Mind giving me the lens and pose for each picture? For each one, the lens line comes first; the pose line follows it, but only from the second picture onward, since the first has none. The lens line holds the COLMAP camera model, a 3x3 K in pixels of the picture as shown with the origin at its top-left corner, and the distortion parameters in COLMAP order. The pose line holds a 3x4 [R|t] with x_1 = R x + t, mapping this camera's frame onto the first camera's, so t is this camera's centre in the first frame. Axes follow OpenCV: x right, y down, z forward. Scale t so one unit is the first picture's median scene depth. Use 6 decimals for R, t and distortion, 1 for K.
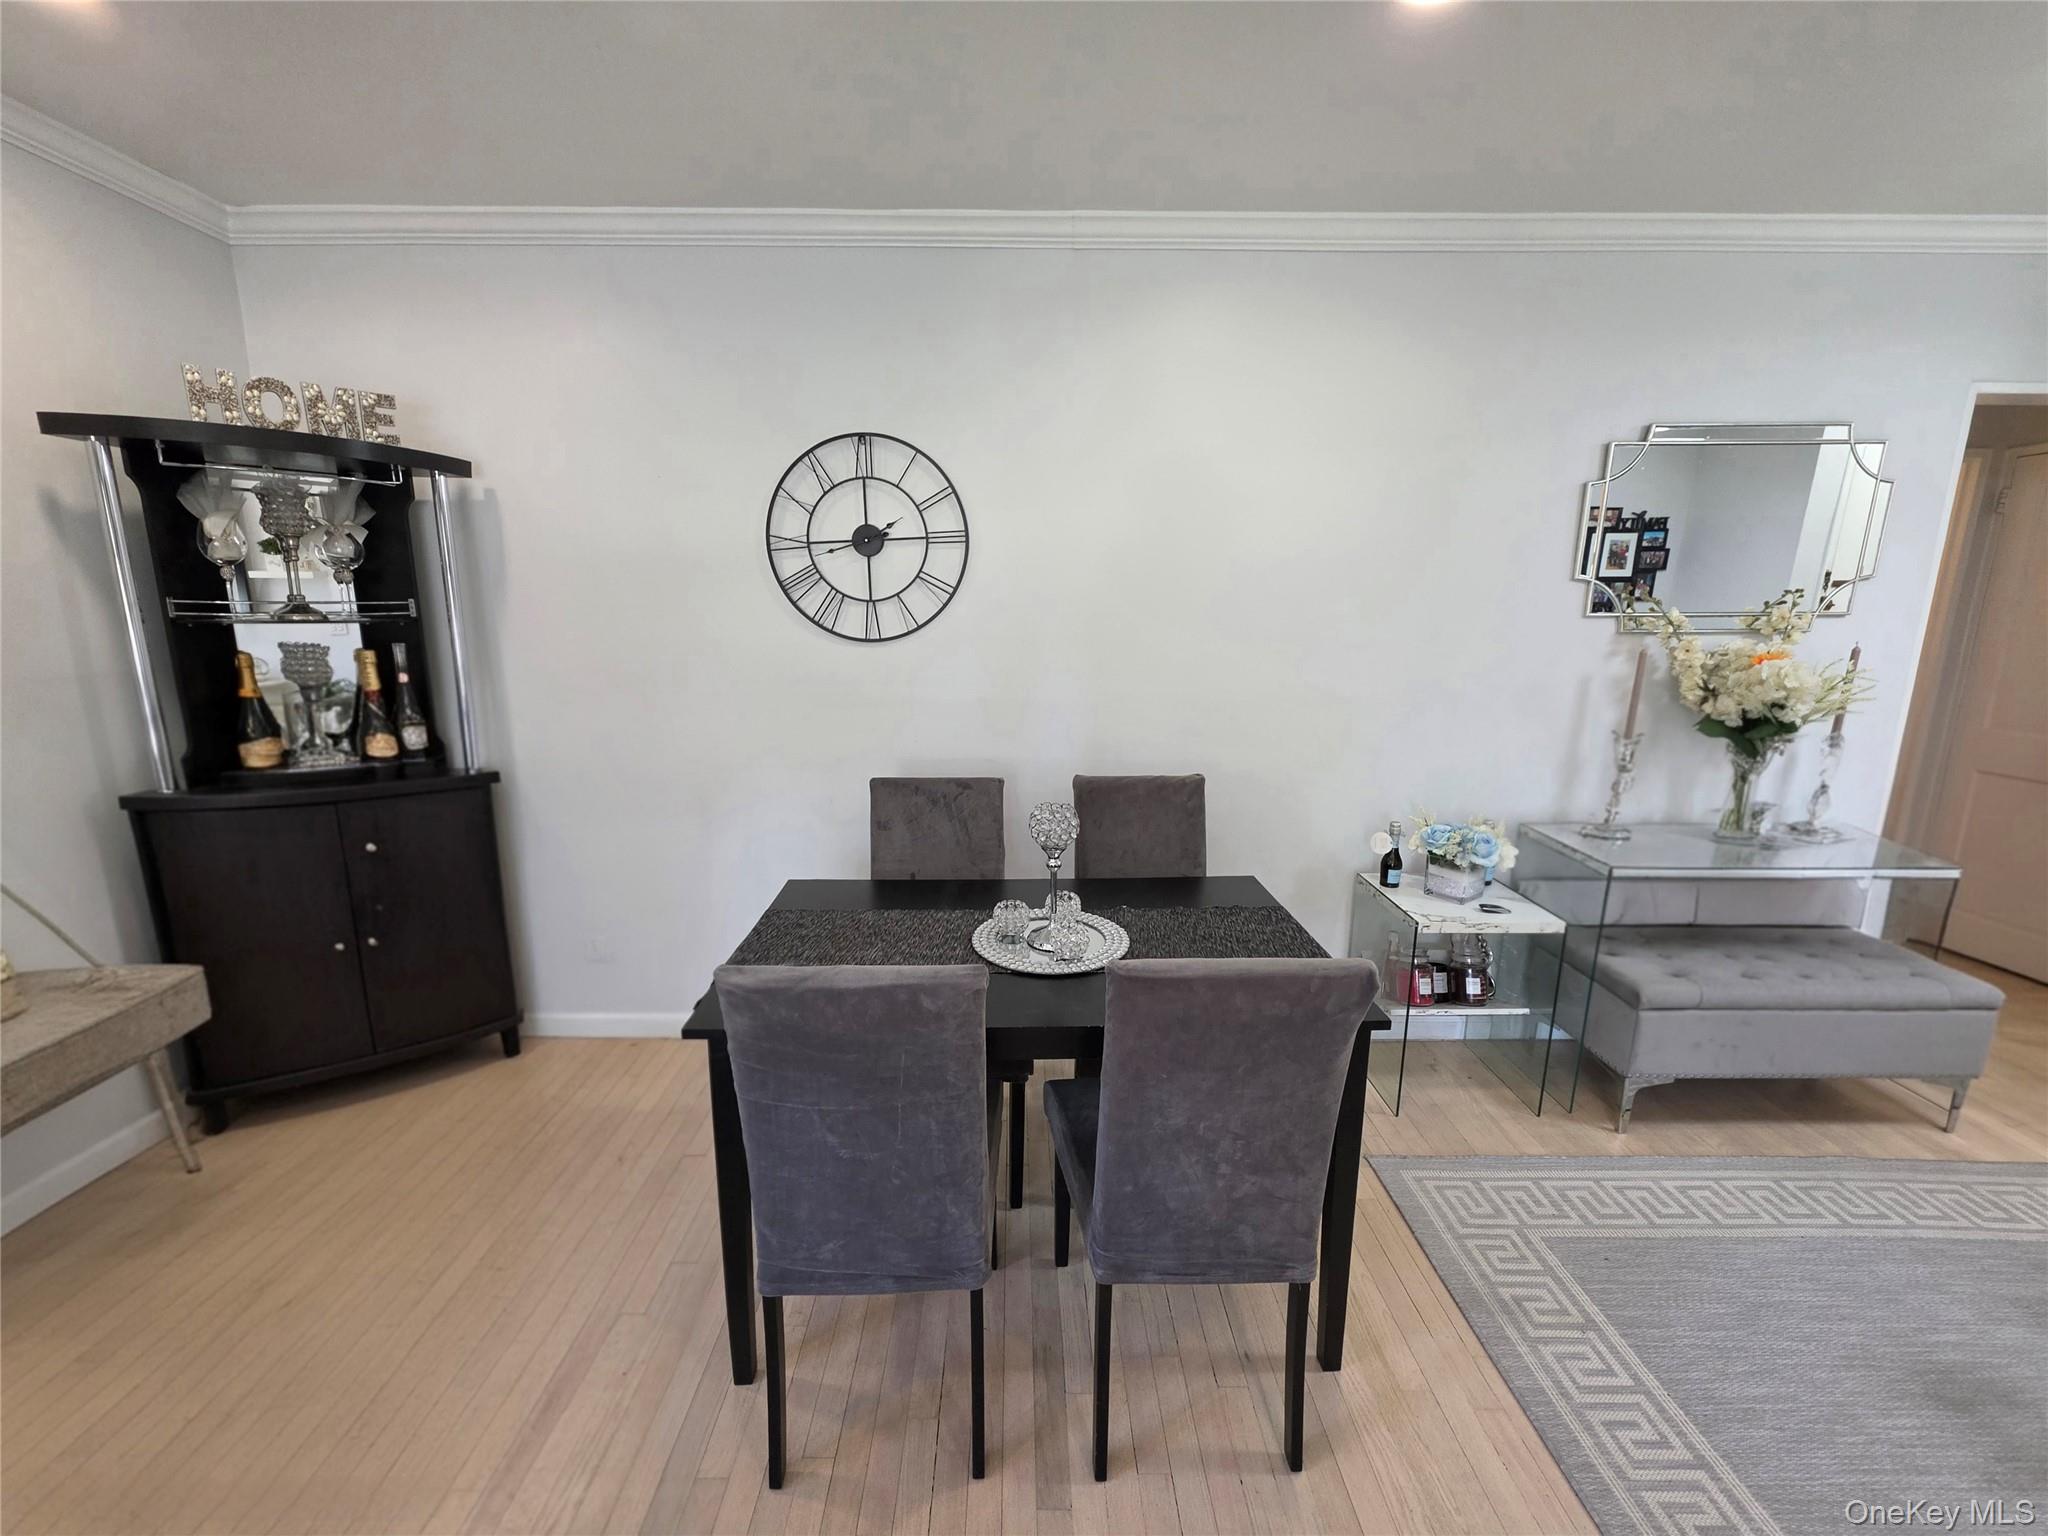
lens RADIAL K [[822.6, 0, 1024.0], [0, 822.6, 768.0], [0, 0, 1]] dist [0.001066, 0.000113]
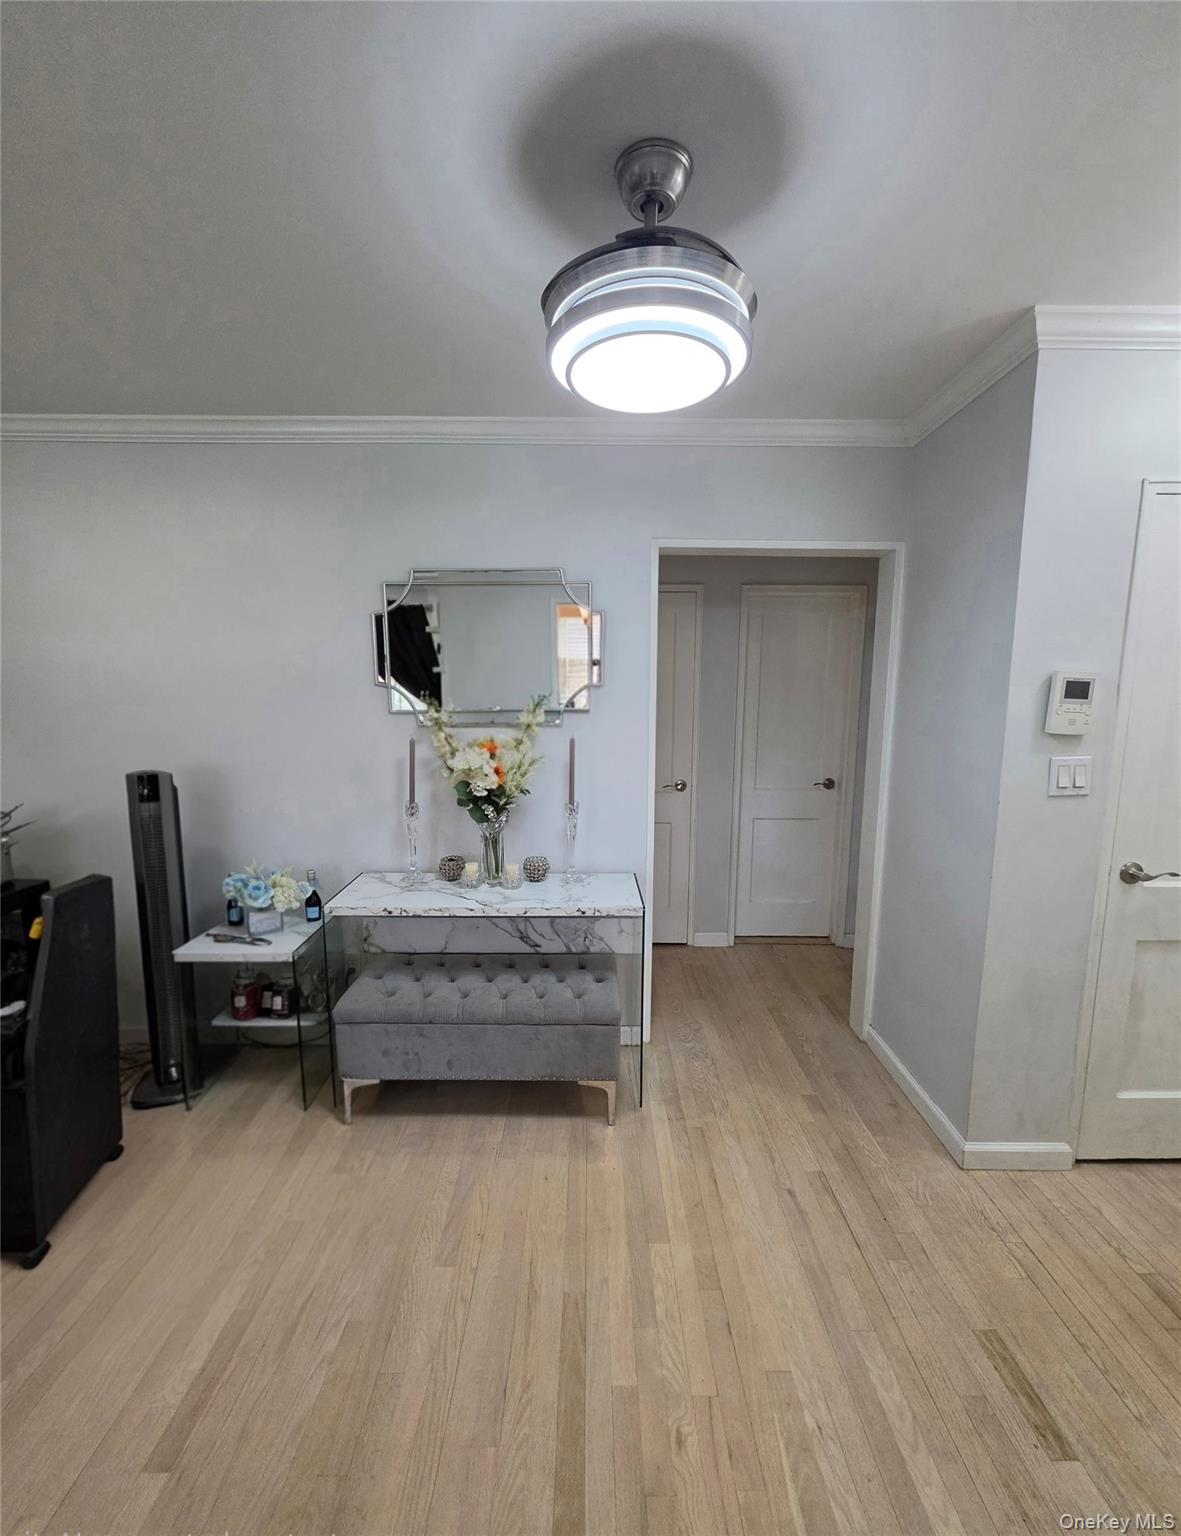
lens RADIAL K [[628.8, 0, 588.1], [0, 628.8, 776.3], [0, 0, 1]] dist [-0.001462, -0.000277]
pose [[0.999985, 0.004488, -0.002989, 1.042417], [-0.004708, 0.996915, -0.078352, -0.006120], [0.002629, 0.078365, 0.996921, 0.019320]]
